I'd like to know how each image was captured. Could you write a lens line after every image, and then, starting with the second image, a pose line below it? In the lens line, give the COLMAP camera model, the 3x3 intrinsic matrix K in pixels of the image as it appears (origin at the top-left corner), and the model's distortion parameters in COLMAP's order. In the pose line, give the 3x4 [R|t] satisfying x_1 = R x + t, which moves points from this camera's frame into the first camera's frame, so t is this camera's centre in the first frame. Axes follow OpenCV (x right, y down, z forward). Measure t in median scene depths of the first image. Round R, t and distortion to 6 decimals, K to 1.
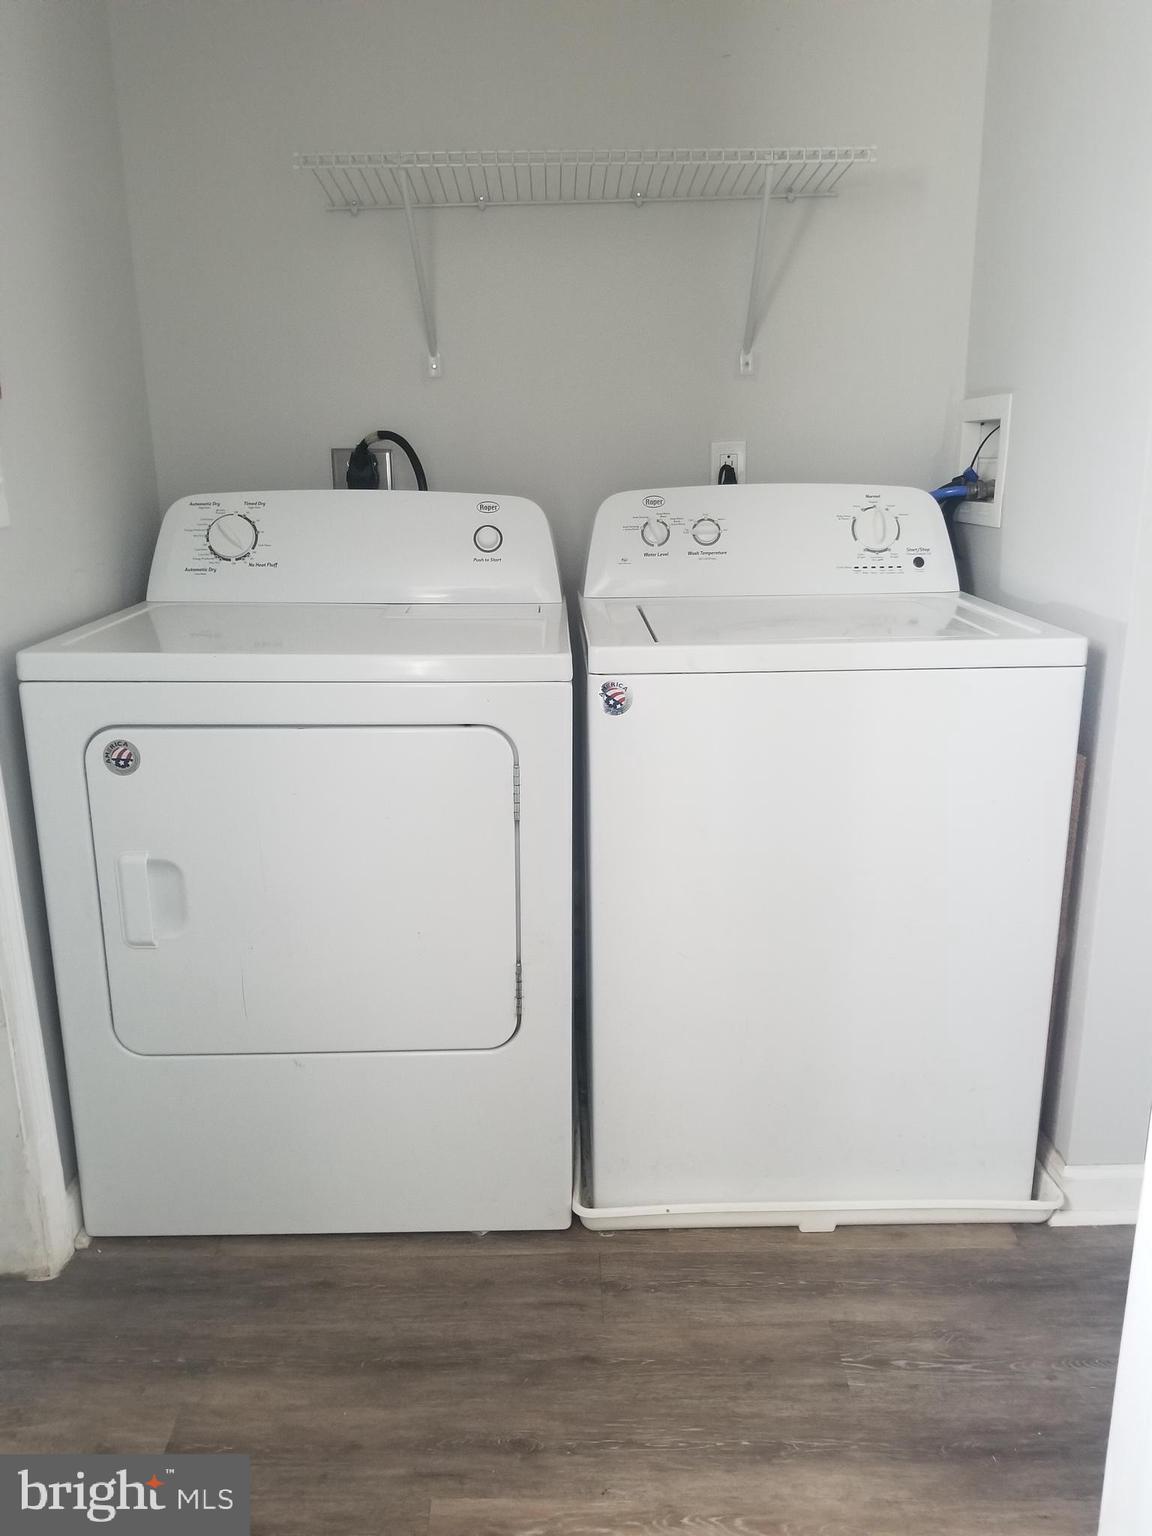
lens RADIAL K [[1204.4, 0, 576.0], [0, 1204.4, 768.0], [0, 0, 1]] dist [0.081795, -0.123819]
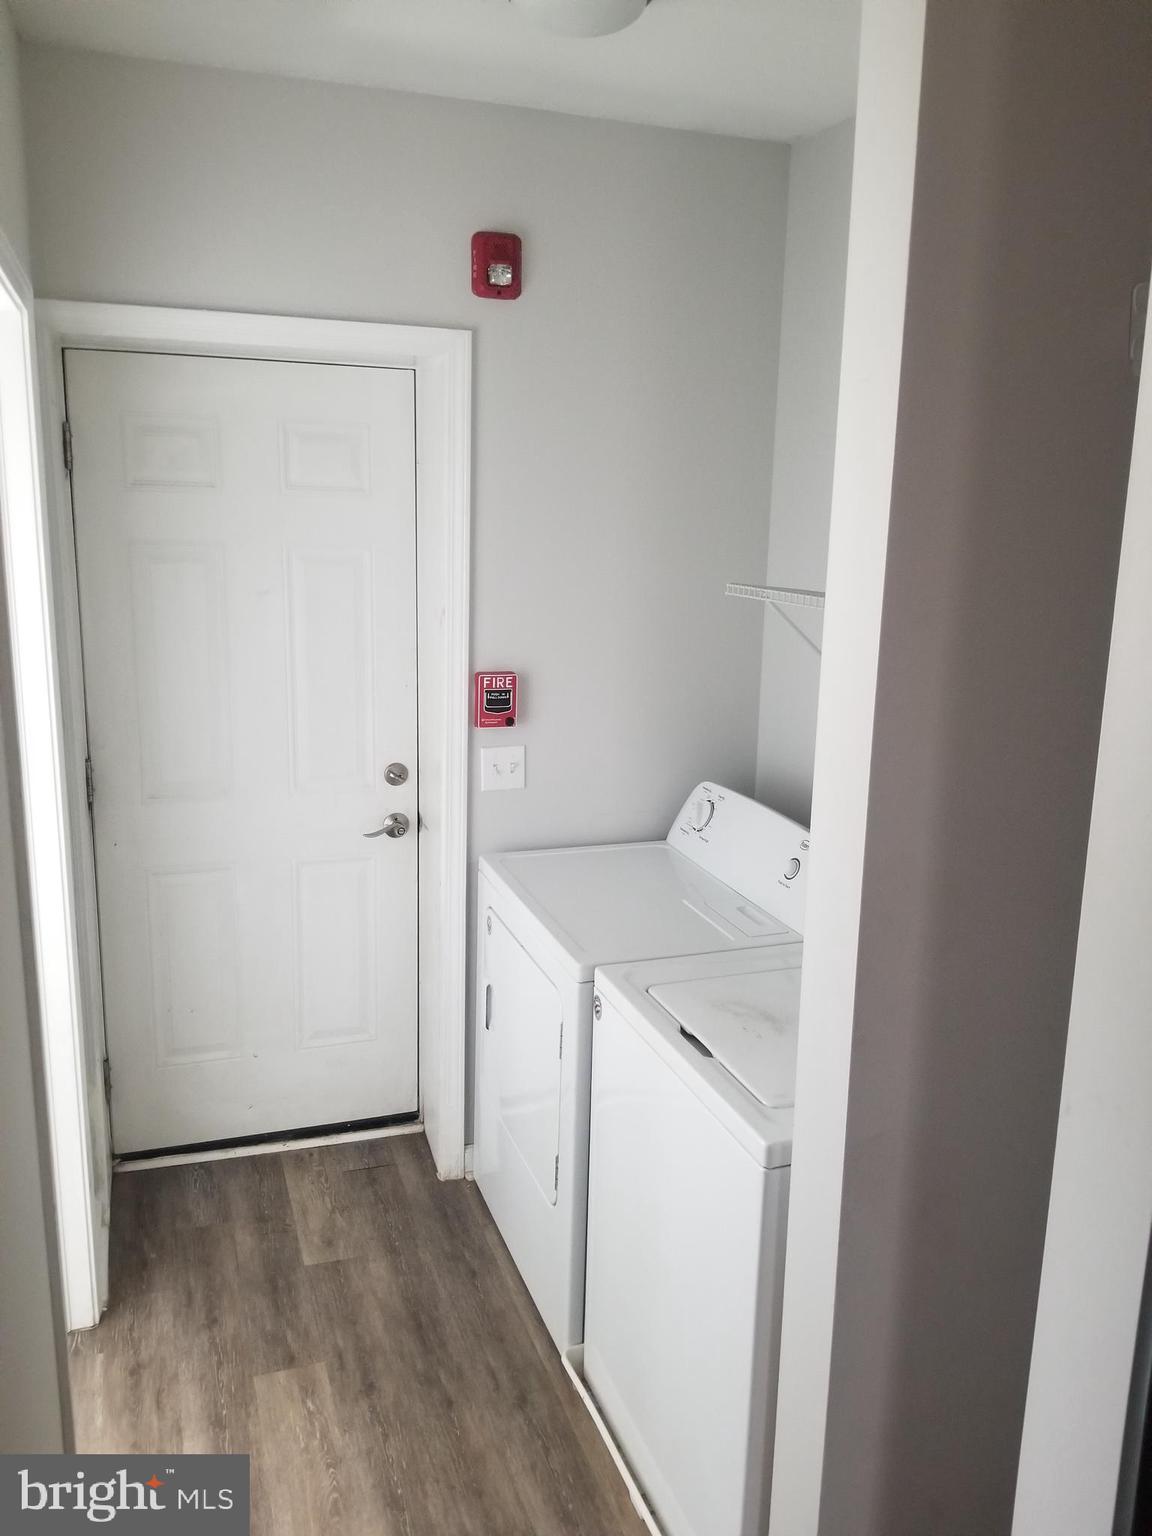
lens RADIAL K [[1204.4, 0, 576.0], [0, 1204.4, 768.0], [0, 0, 1]] dist [0.081795, -0.123819]
pose [[0.309370, 0.220199, -0.925096, 1.324421], [-0.271133, 0.952866, 0.136137, -0.534306], [0.911470, 0.208707, 0.354491, 0.445380]]
